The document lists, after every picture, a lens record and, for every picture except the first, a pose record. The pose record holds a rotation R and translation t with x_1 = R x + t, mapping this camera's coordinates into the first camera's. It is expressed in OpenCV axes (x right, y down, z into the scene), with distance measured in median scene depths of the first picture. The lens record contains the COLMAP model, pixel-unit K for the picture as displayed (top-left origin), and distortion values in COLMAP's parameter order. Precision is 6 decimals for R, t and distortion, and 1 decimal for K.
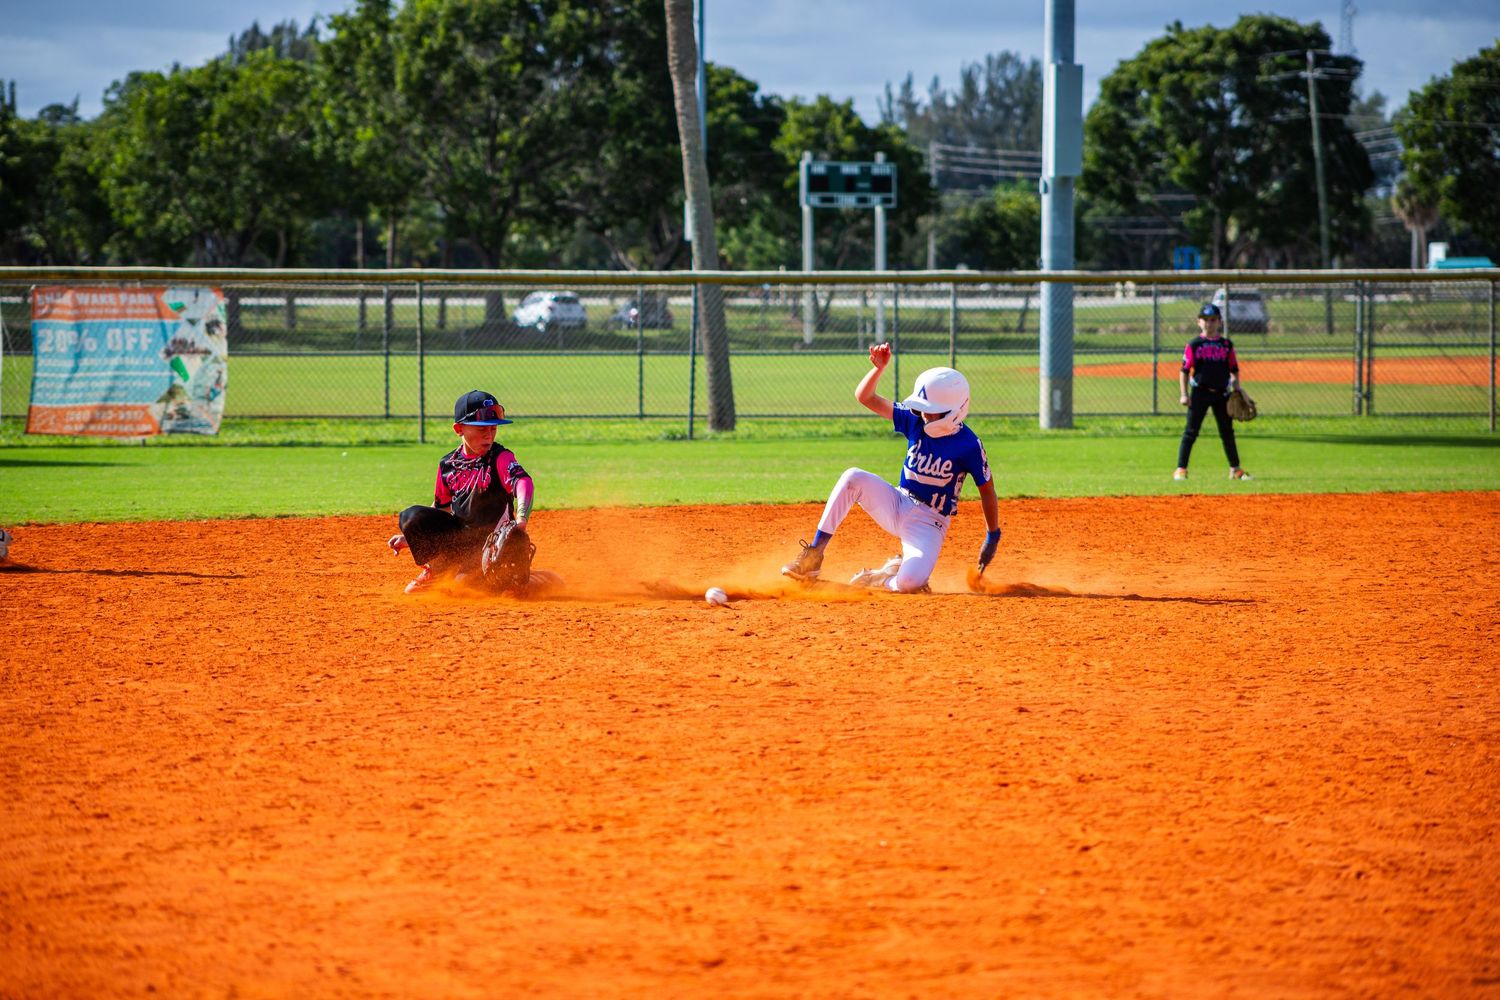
lens RADIAL K [[5895.7, 0, 741.8], [0, 5895.7, 505.4], [0, 0, 1]] dist [2.156164, 0.000000]
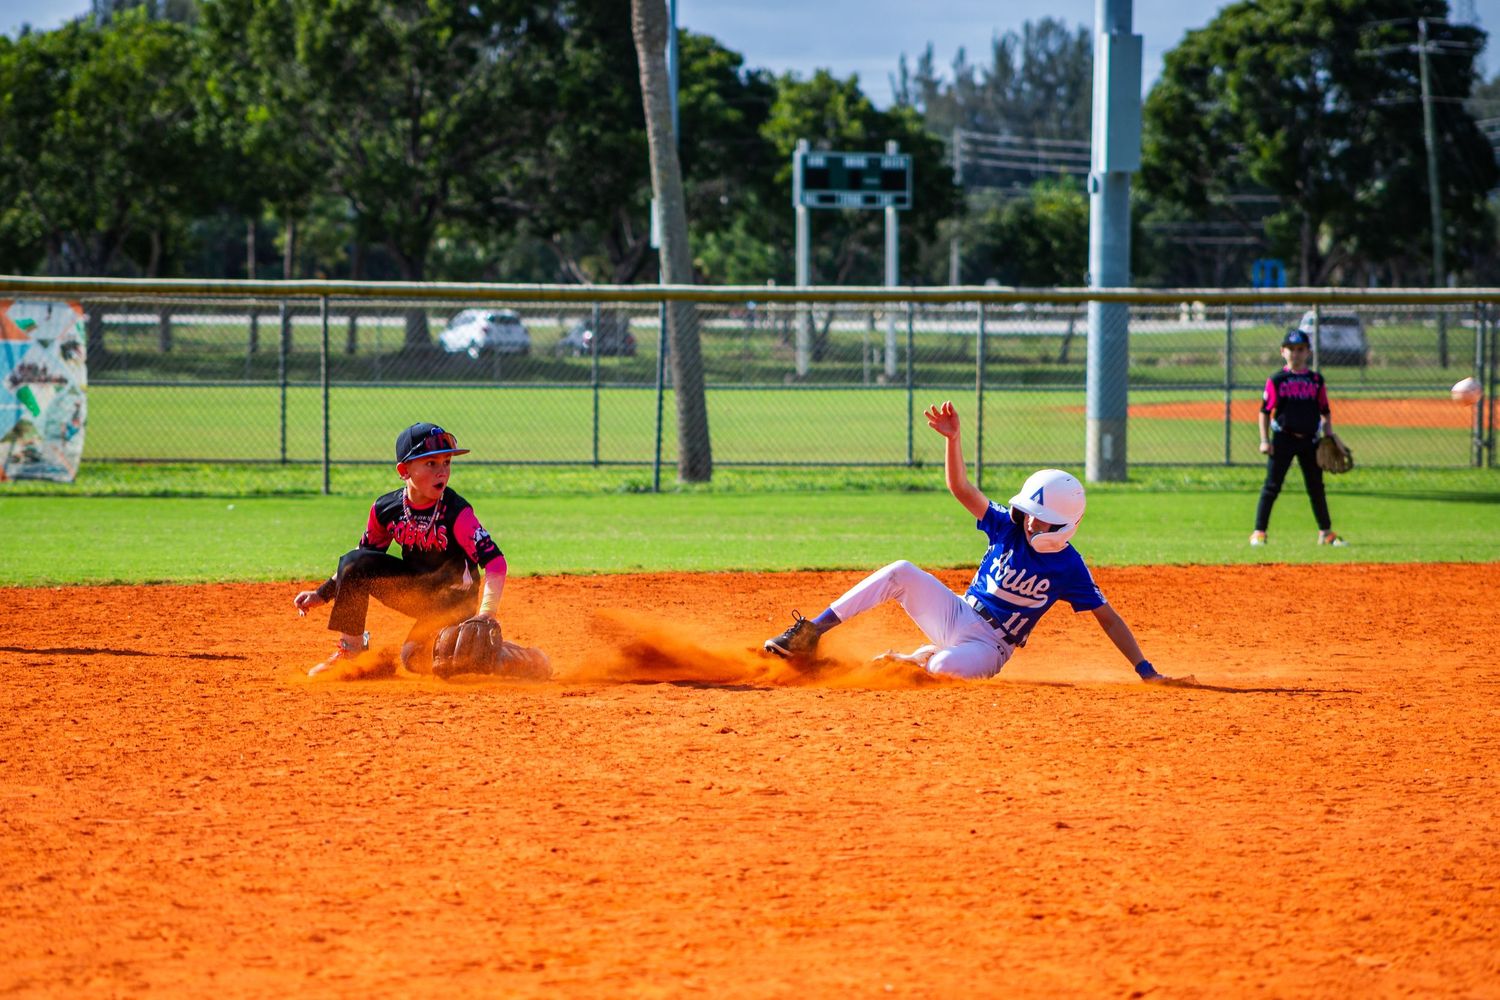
lens RADIAL K [[5895.7, 0, 707.0], [0, 5895.7, 490.3], [0, 0, 1]] dist [2.156164, 0.000000]
pose [[0.999976, 0.006883, 0.000311, -0.001937], [-0.006881, 0.999968, -0.004060, -0.007981], [-0.000339, 0.004057, 0.999992, 0.182514]]
